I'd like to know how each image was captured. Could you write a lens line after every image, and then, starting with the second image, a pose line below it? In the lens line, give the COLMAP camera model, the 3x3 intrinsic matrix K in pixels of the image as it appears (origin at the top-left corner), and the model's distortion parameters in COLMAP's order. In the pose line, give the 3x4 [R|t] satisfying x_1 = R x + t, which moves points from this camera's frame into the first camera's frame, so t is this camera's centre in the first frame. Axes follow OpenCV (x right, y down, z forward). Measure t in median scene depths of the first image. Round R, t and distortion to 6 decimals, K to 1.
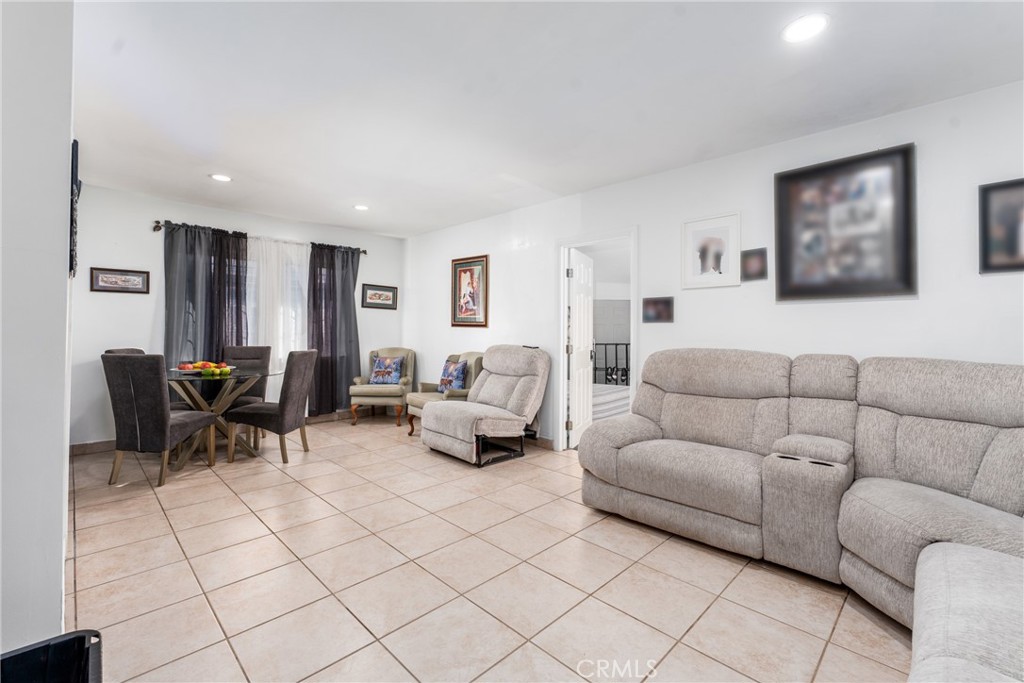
lens RADIAL K [[435.8, 0, 511.8], [0, 435.8, 334.2], [0, 0, 1]] dist [-0.000341, -0.000022]
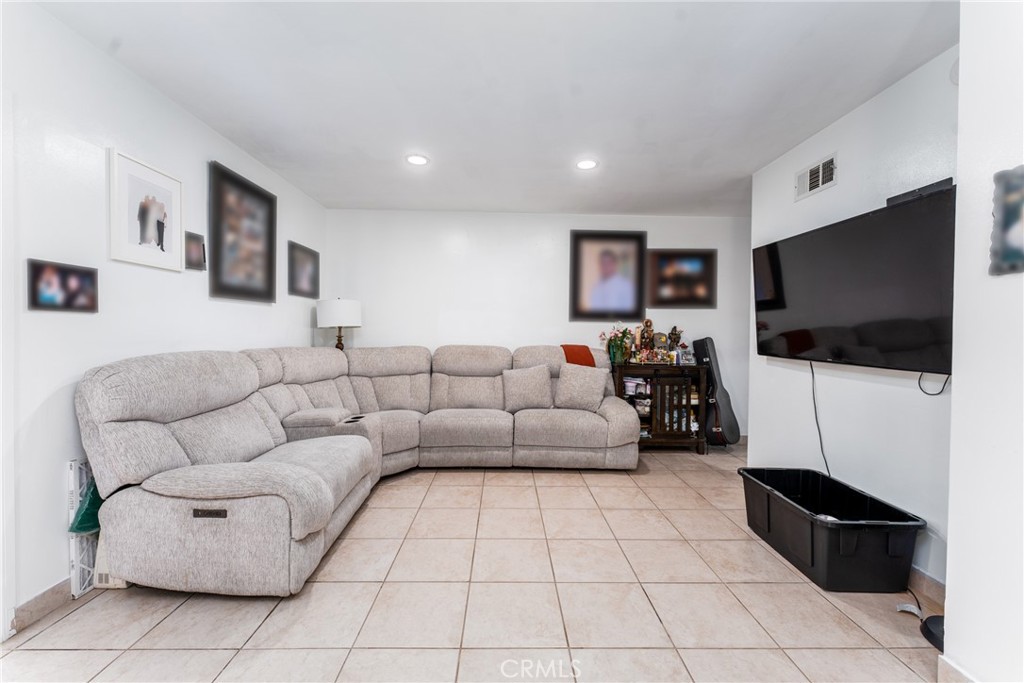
lens RADIAL K [[415.1, 0, 511.5], [0, 415.1, 337.2], [0, 0, 1]] dist [0.028836, 0.000356]
pose [[-0.711081, -0.028215, 0.702544, -0.401827], [-0.014994, 0.999576, 0.024968, -0.017474], [-0.702950, 0.007221, -0.711203, 0.968238]]
